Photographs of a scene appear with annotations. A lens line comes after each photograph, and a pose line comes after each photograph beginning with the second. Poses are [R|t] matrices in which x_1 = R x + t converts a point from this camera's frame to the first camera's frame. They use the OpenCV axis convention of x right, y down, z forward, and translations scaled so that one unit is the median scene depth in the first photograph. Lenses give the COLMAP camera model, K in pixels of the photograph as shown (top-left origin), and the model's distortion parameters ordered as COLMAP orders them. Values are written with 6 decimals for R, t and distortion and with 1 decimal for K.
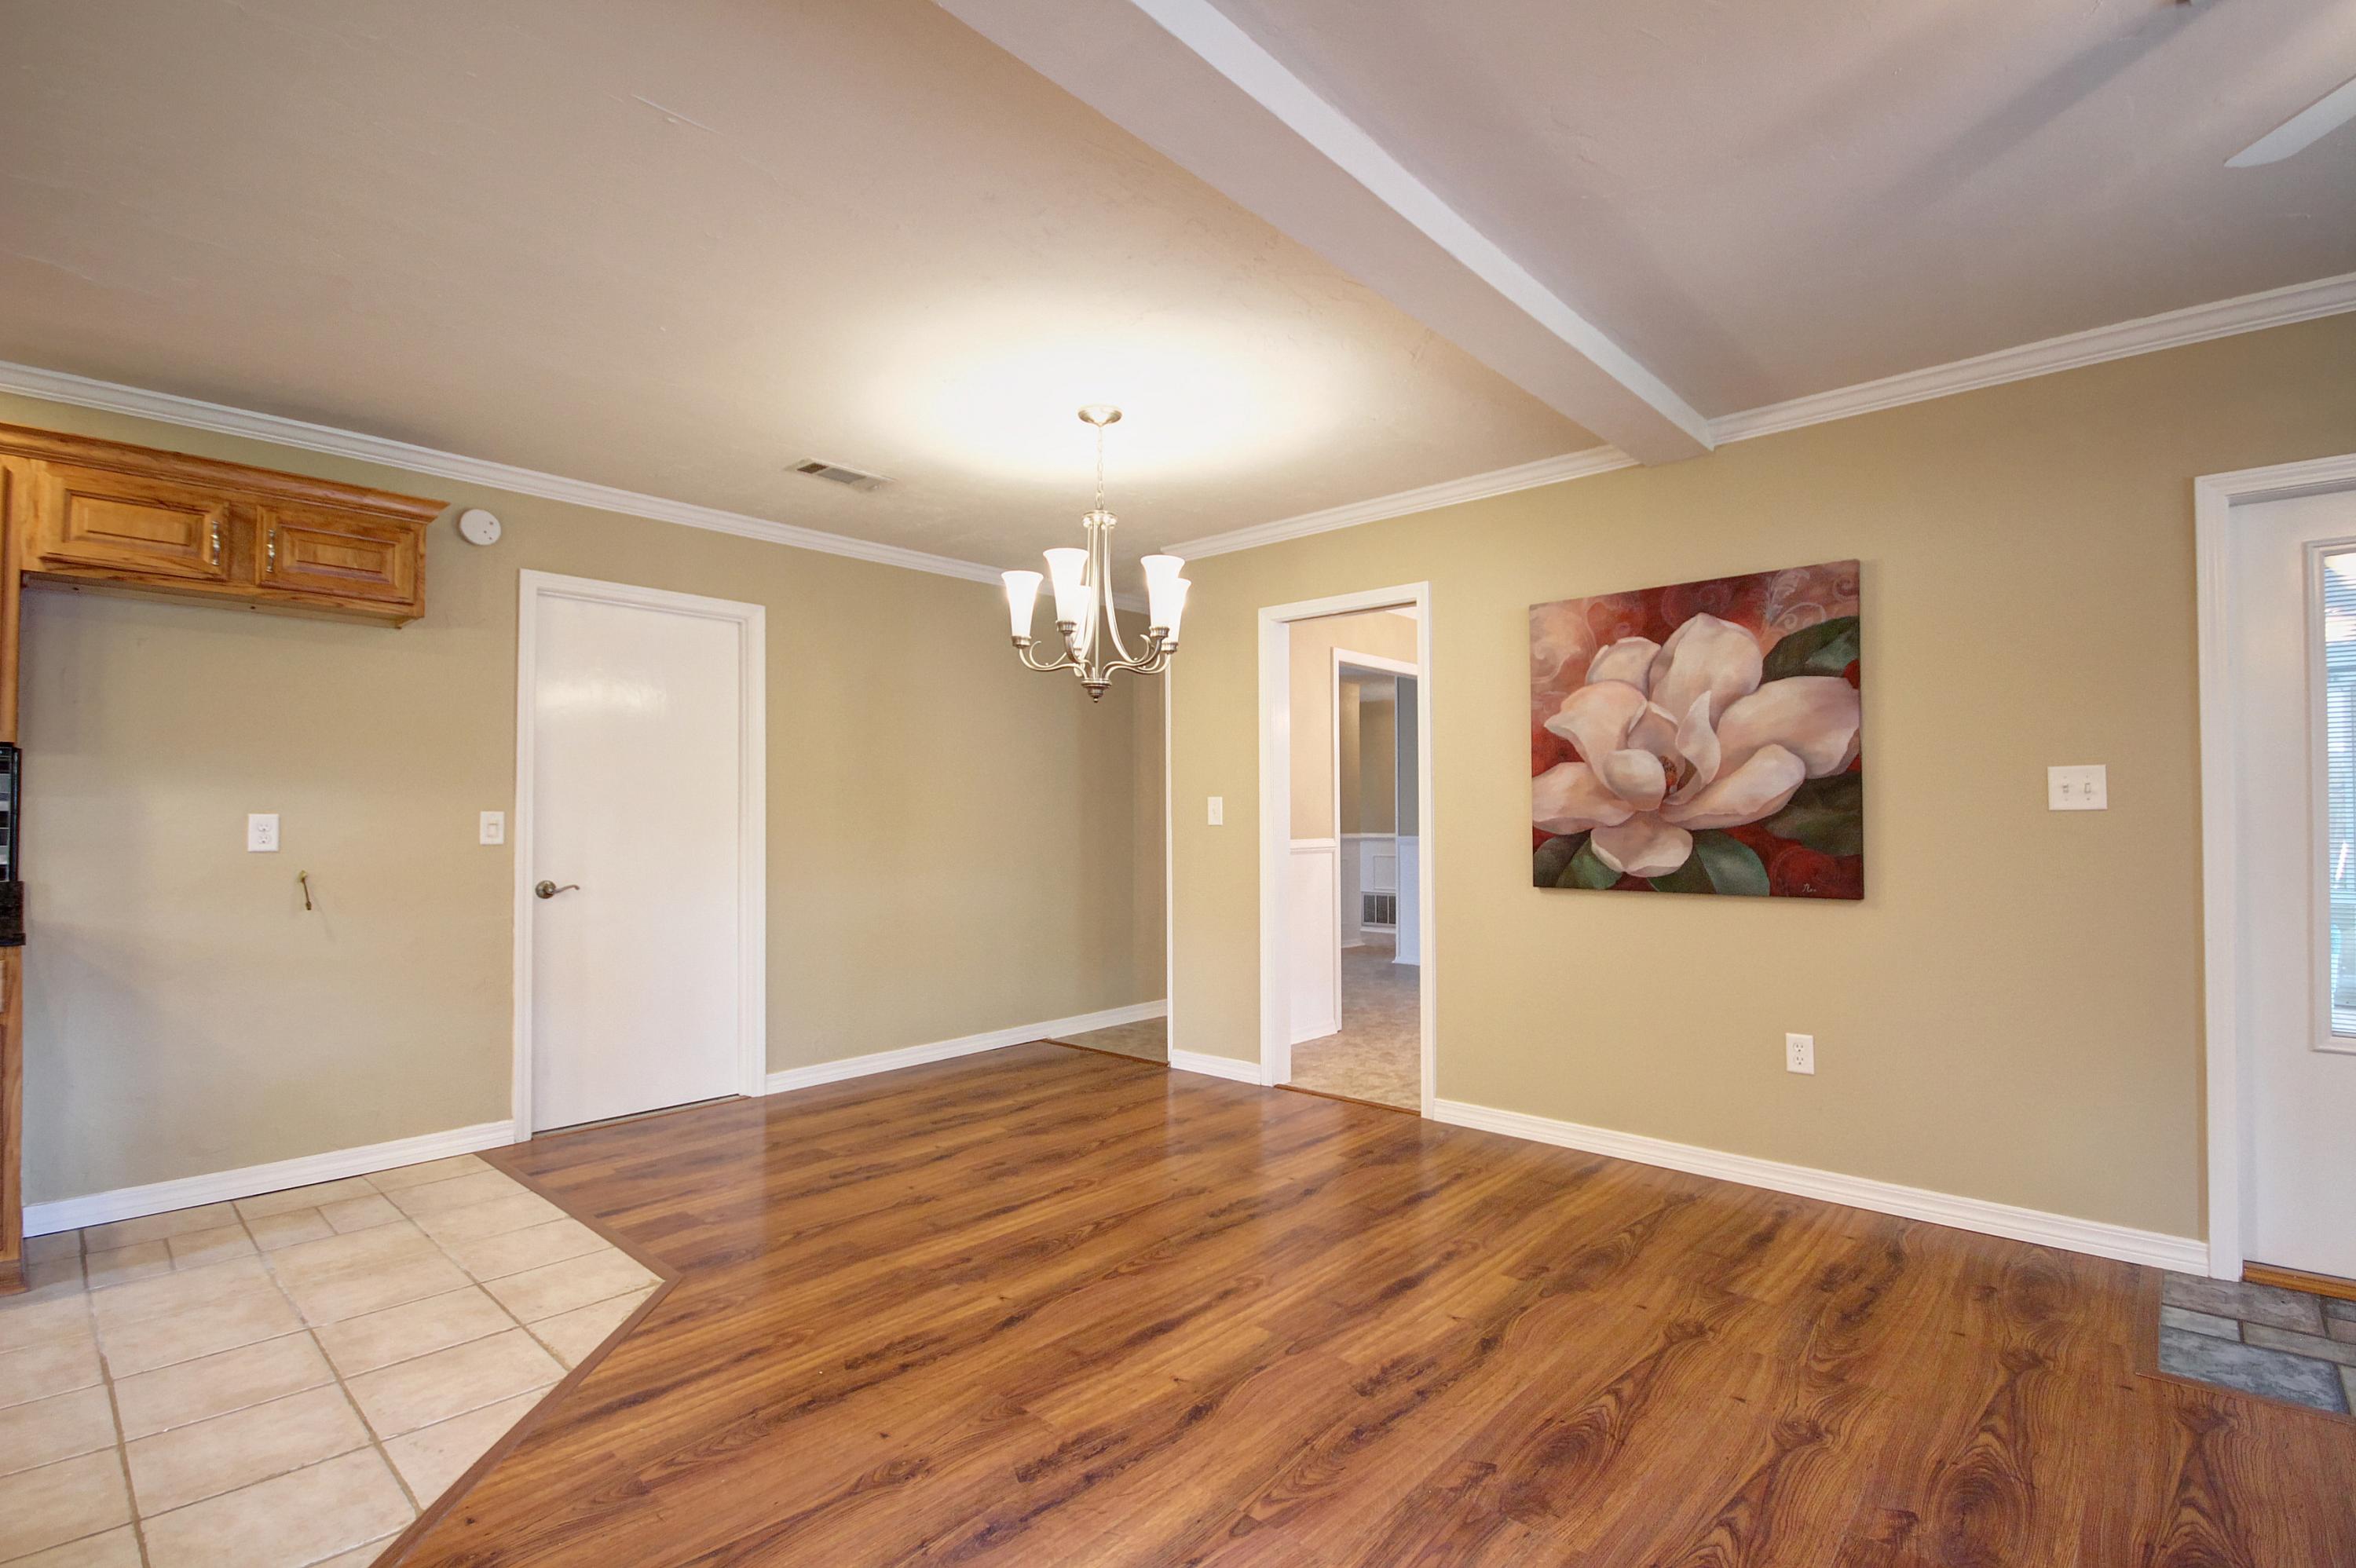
lens RADIAL K [[1084.1, 0, 1168.7], [0, 1084.1, 804.7], [0, 0, 1]] dist [-0.004622, -0.002583]
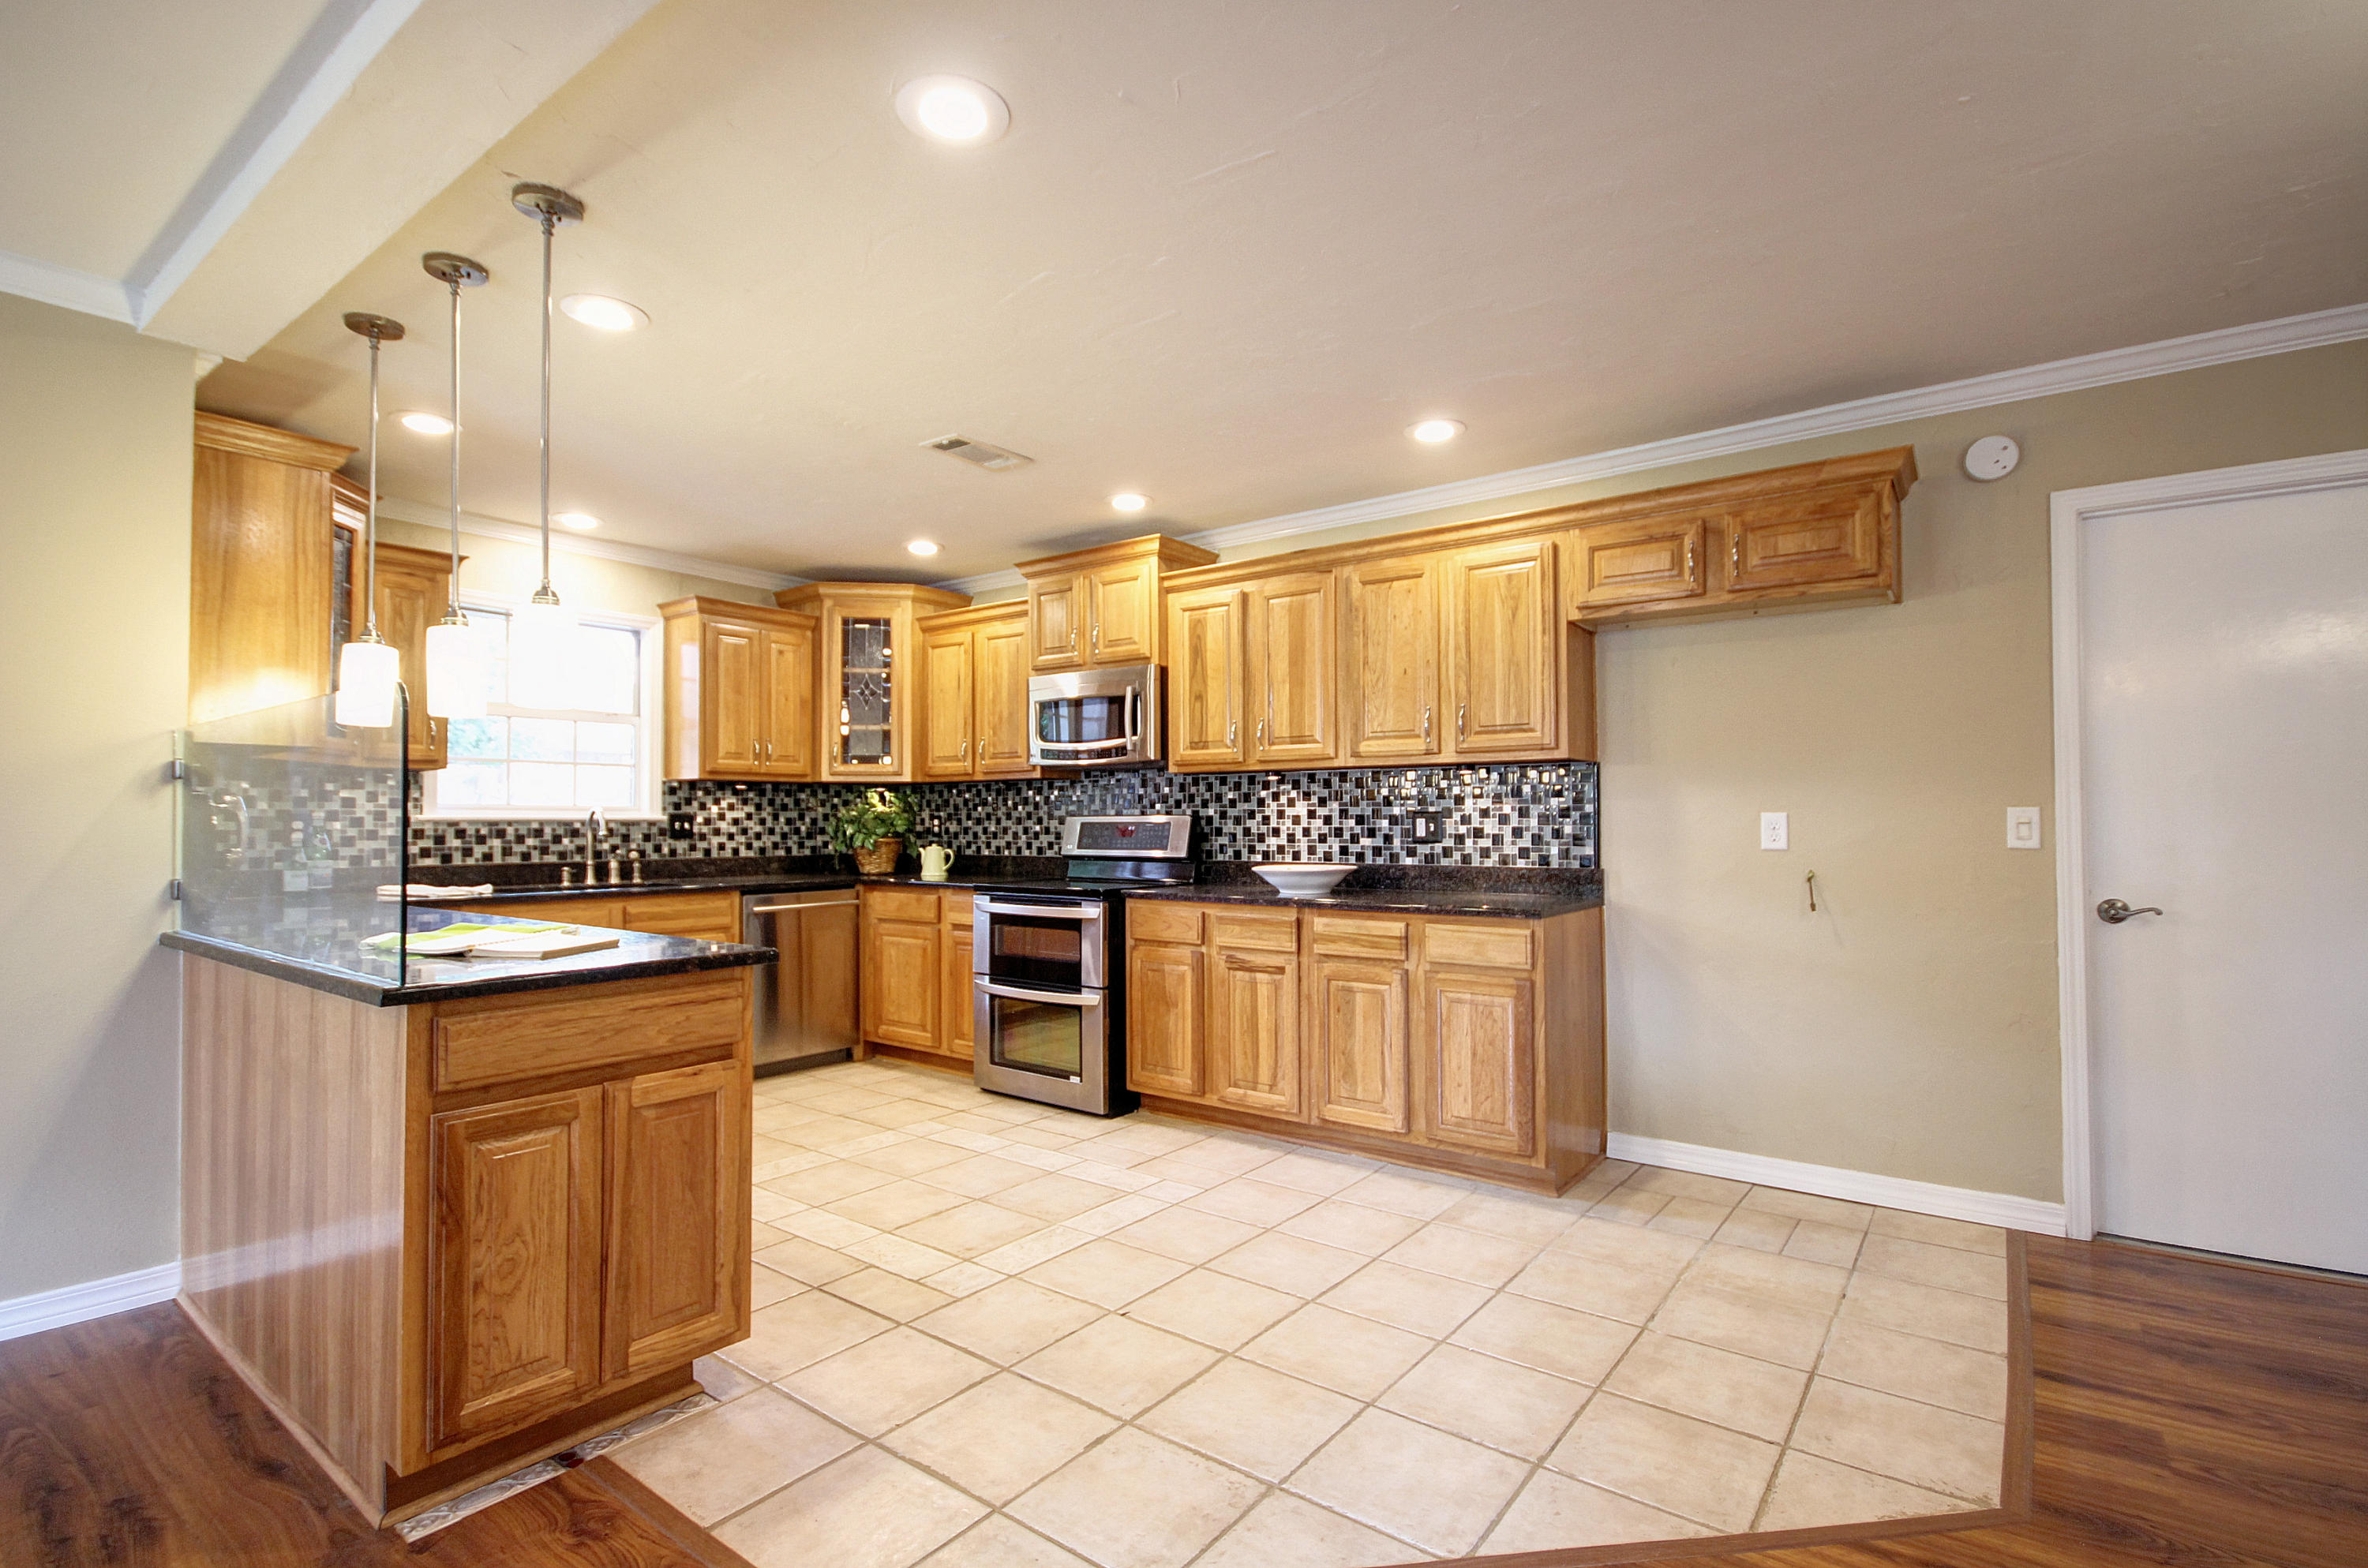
lens RADIAL K [[1089.6, 0, 1197.4], [0, 1089.6, 800.6], [0, 0, 1]] dist [-0.004622, -0.002583]
pose [[0.101300, -0.019970, -0.994655, 0.126298], [0.016170, 0.999700, -0.018424, 0.007192], [0.994725, -0.014217, 0.101592, 0.361839]]
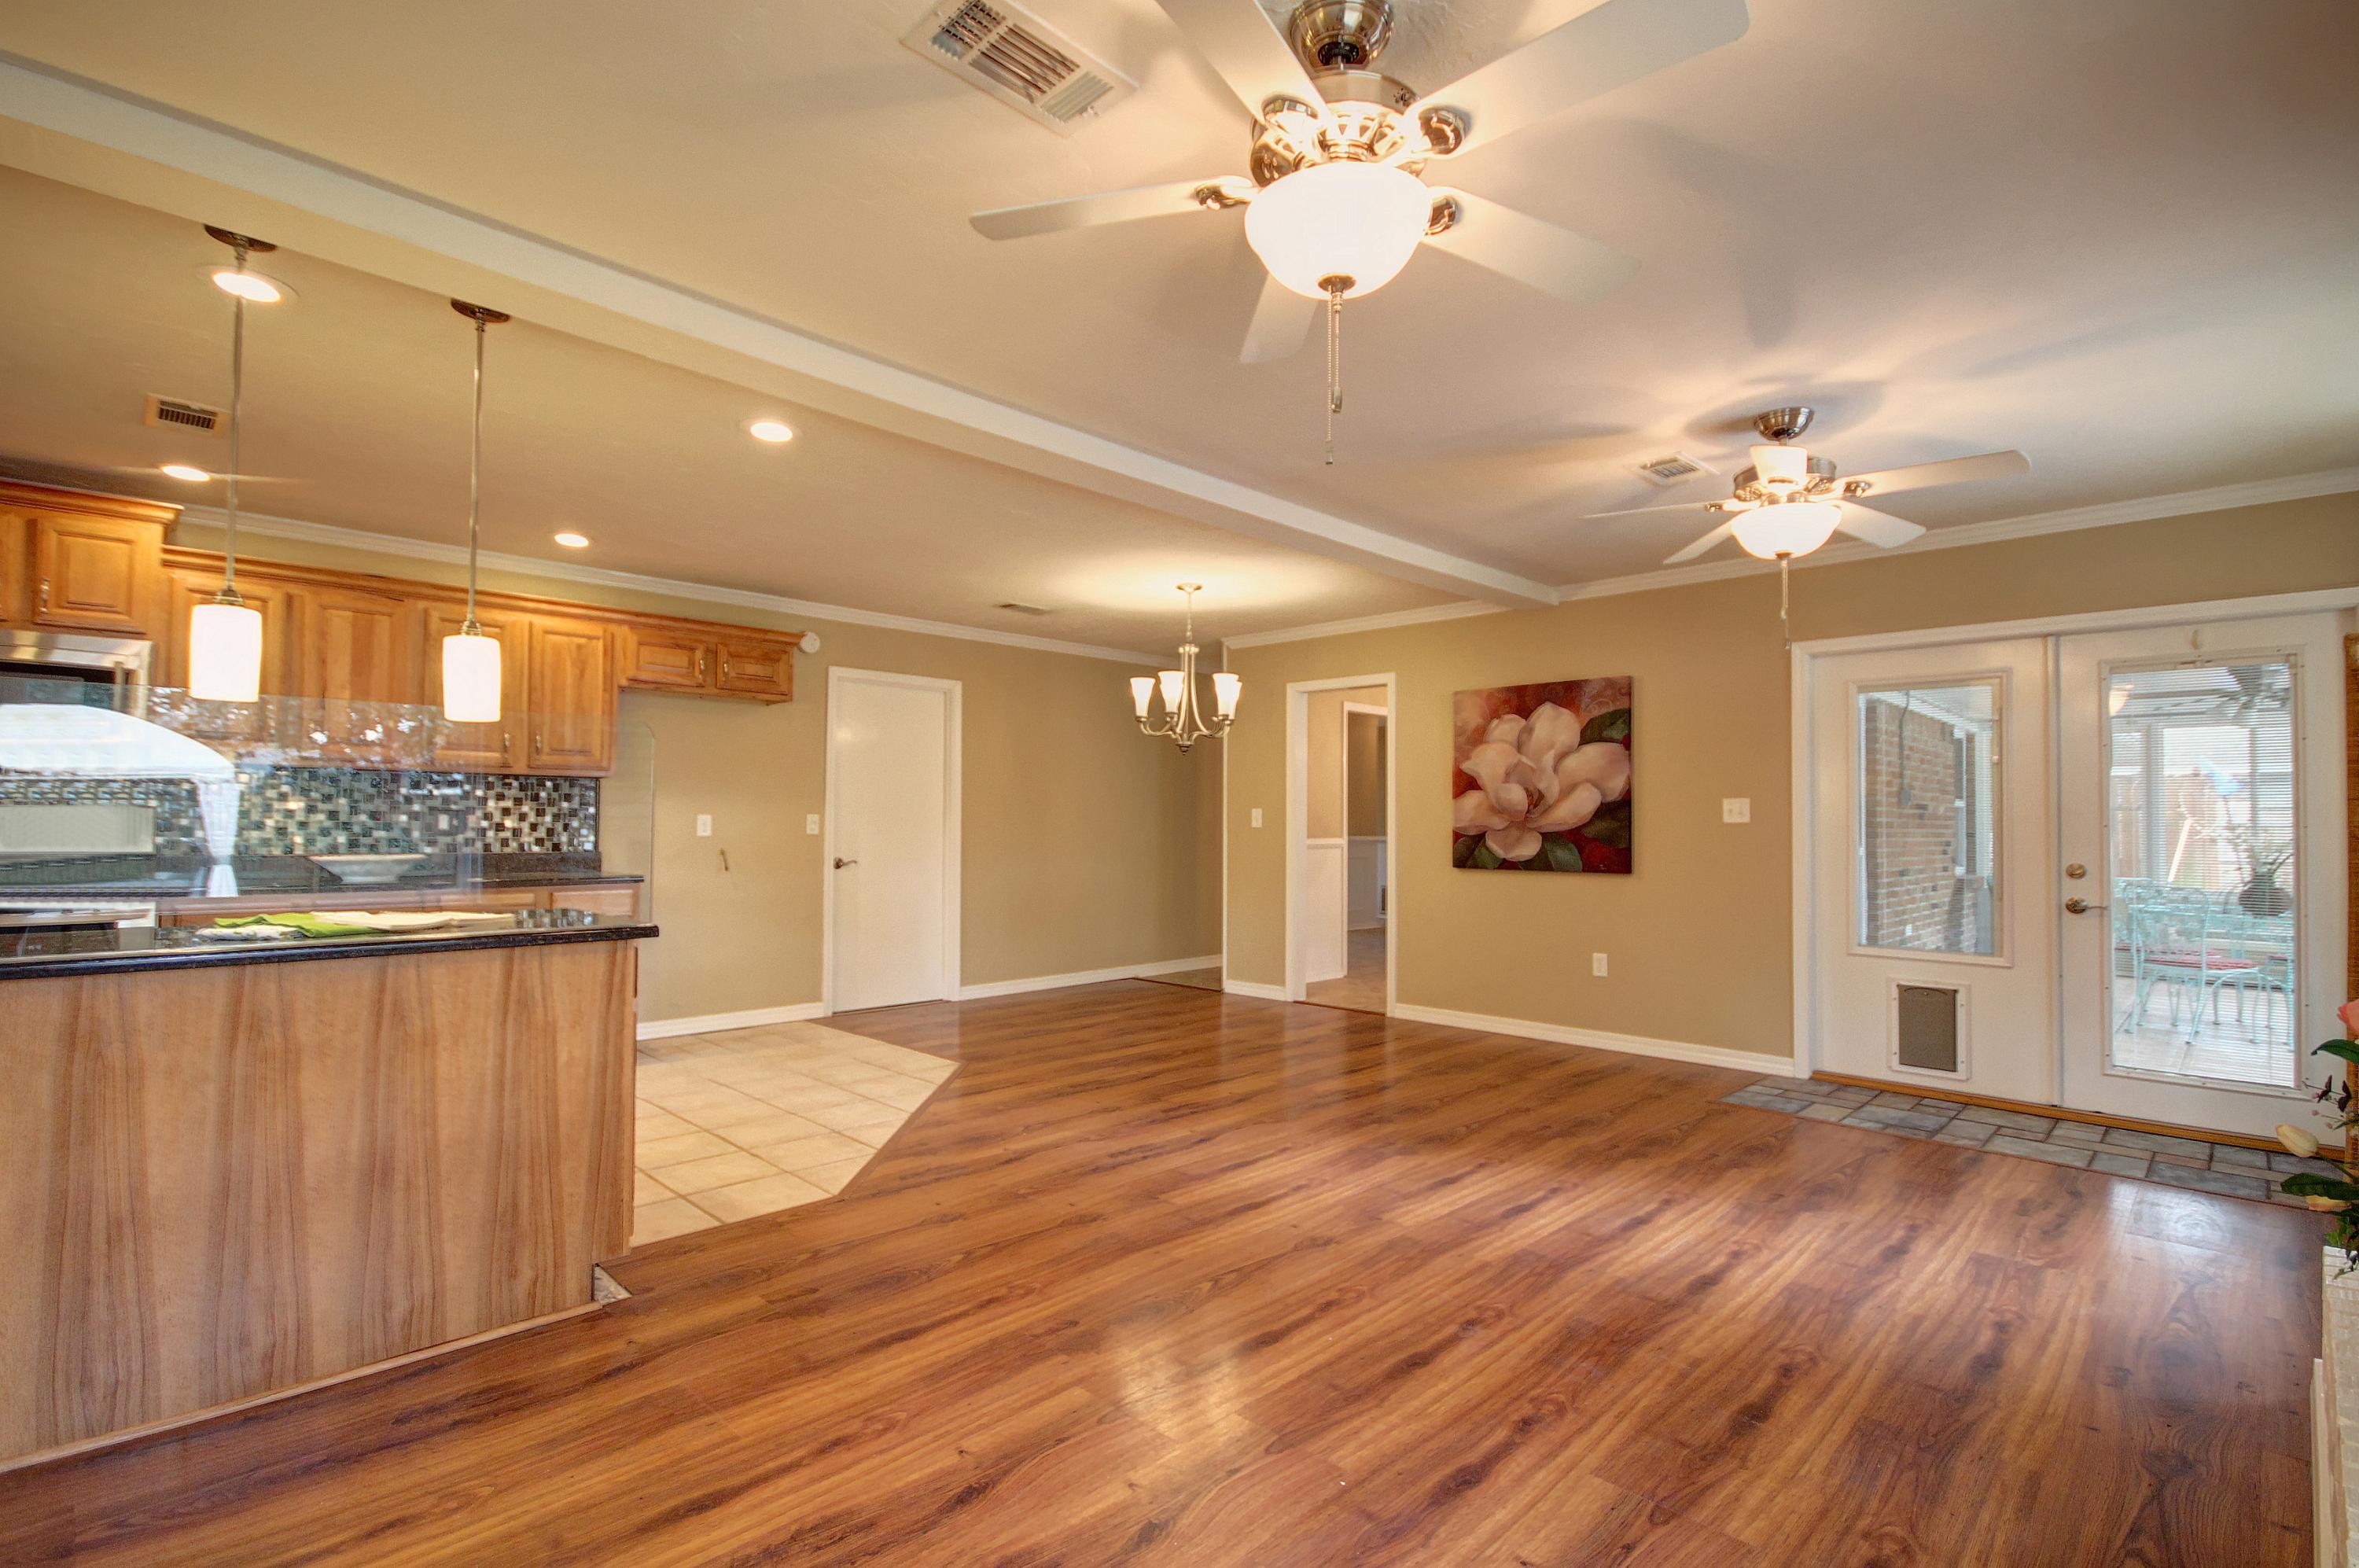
lens RADIAL K [[1085.6, 0, 1152.5], [0, 1085.6, 826.3], [0, 0, 1]] dist [-0.004622, -0.002583]
pose [[0.998265, 0.009584, -0.058103, -0.017709], [-0.008665, 0.999834, 0.016055, -0.008219], [0.058247, -0.015524, 0.998182, -0.710213]]
